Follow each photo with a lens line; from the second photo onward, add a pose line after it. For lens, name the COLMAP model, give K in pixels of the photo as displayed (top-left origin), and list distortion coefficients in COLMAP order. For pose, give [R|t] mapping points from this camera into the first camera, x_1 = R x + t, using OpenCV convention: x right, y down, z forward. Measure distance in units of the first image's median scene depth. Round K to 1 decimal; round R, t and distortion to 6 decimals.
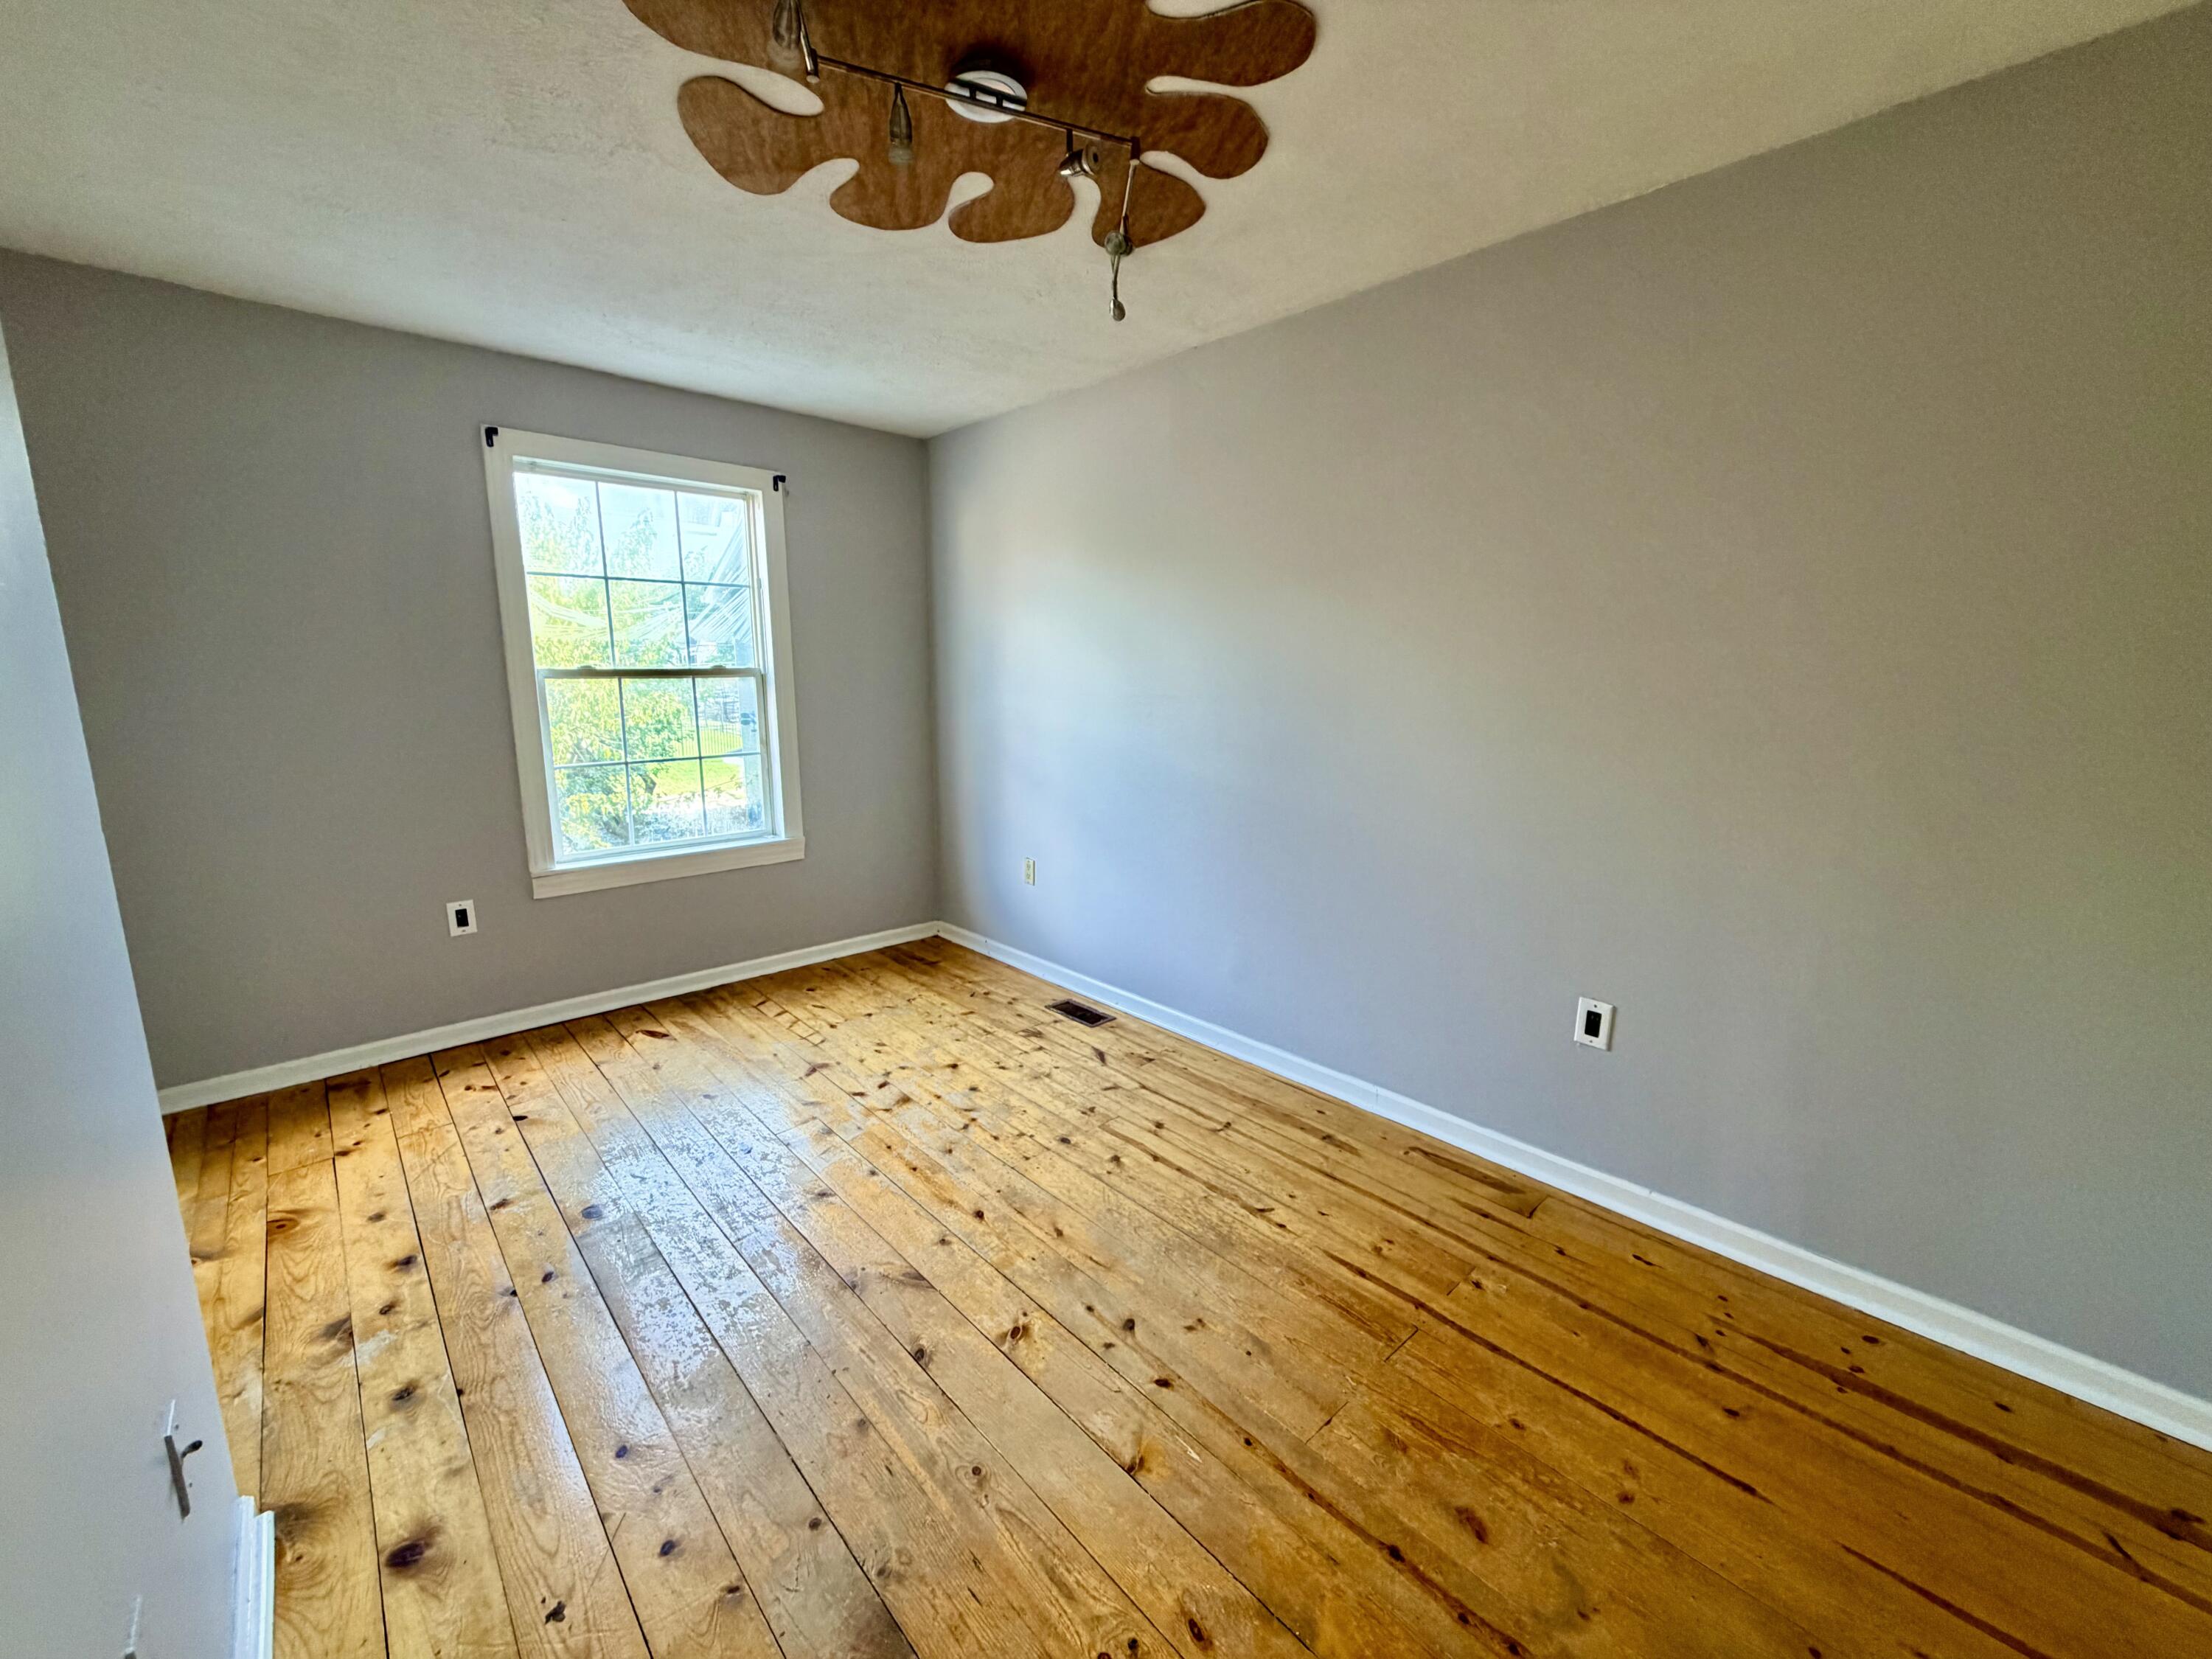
lens RADIAL K [[883.0, 0, 1102.5], [0, 883.0, 820.8], [0, 0, 1]] dist [-0.002246, 0.000426]
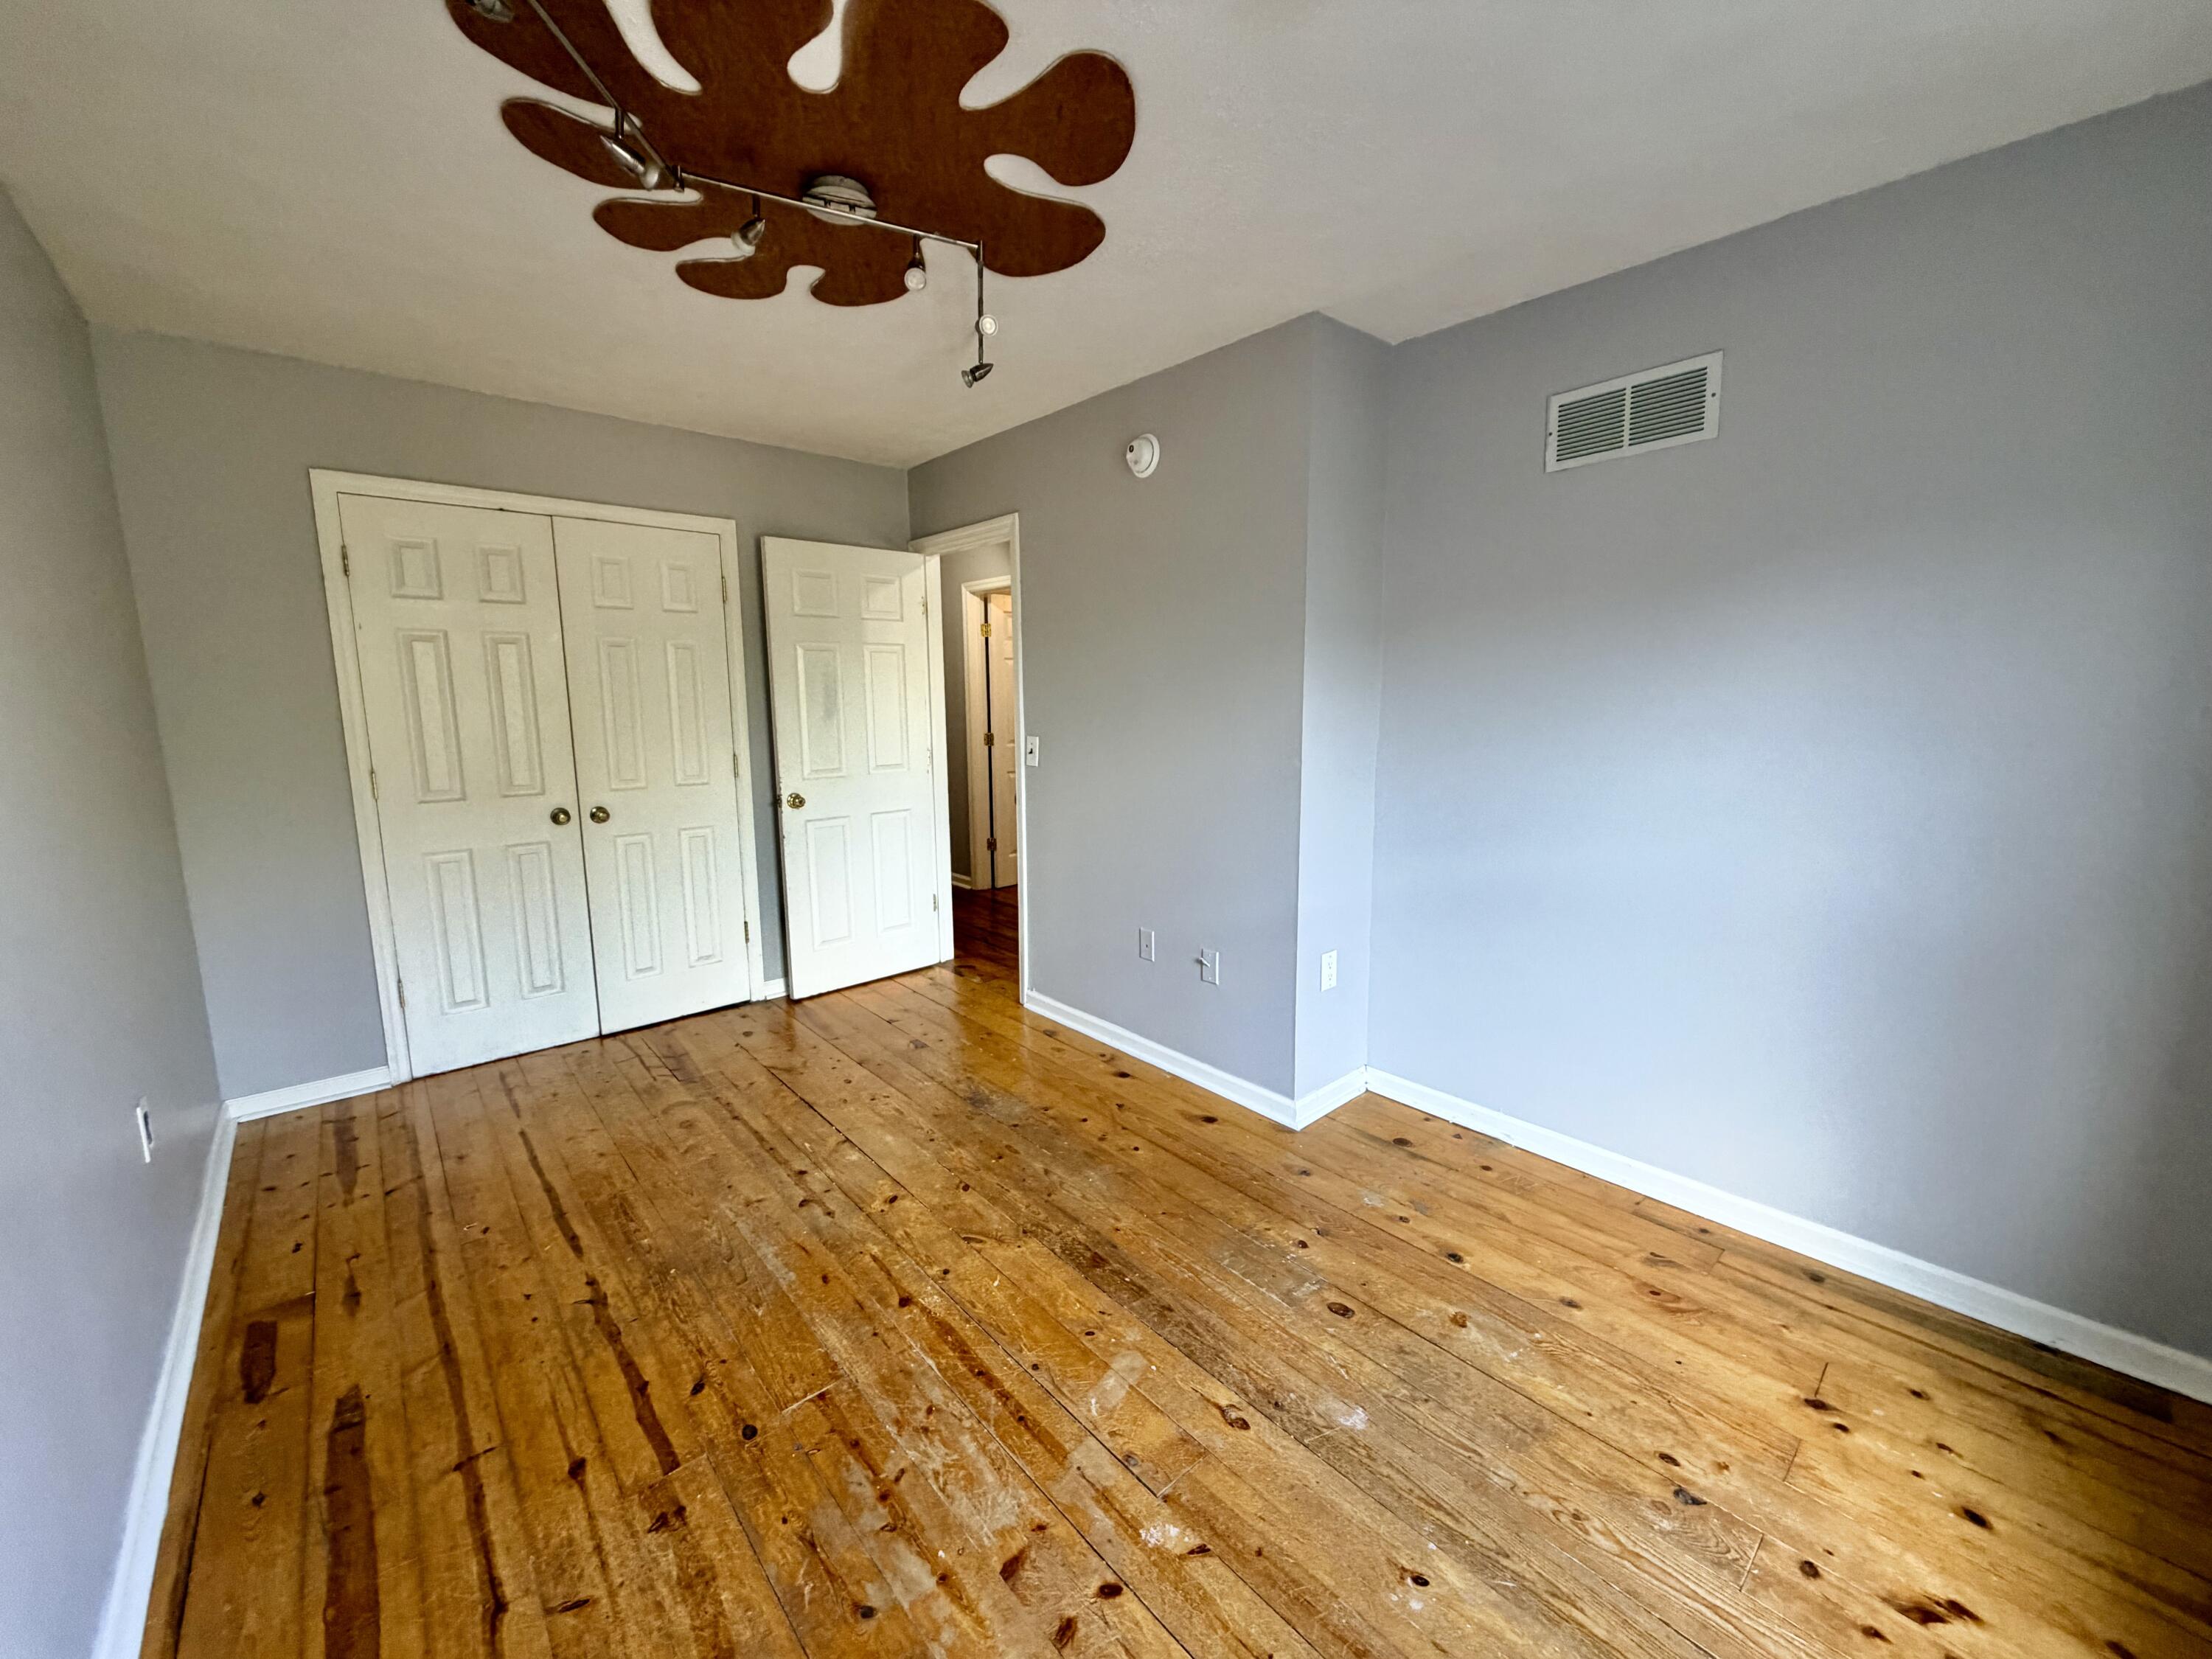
lens RADIAL K [[883.0, 0, 1099.9], [0, 883.0, 823.7], [0, 0, 1]] dist [-0.002246, 0.000426]
pose [[-0.999563, -0.002355, 0.029473, -0.337749], [0.007235, 0.947042, 0.321029, -0.280947], [-0.028668, 0.321101, -0.946611, 1.565969]]
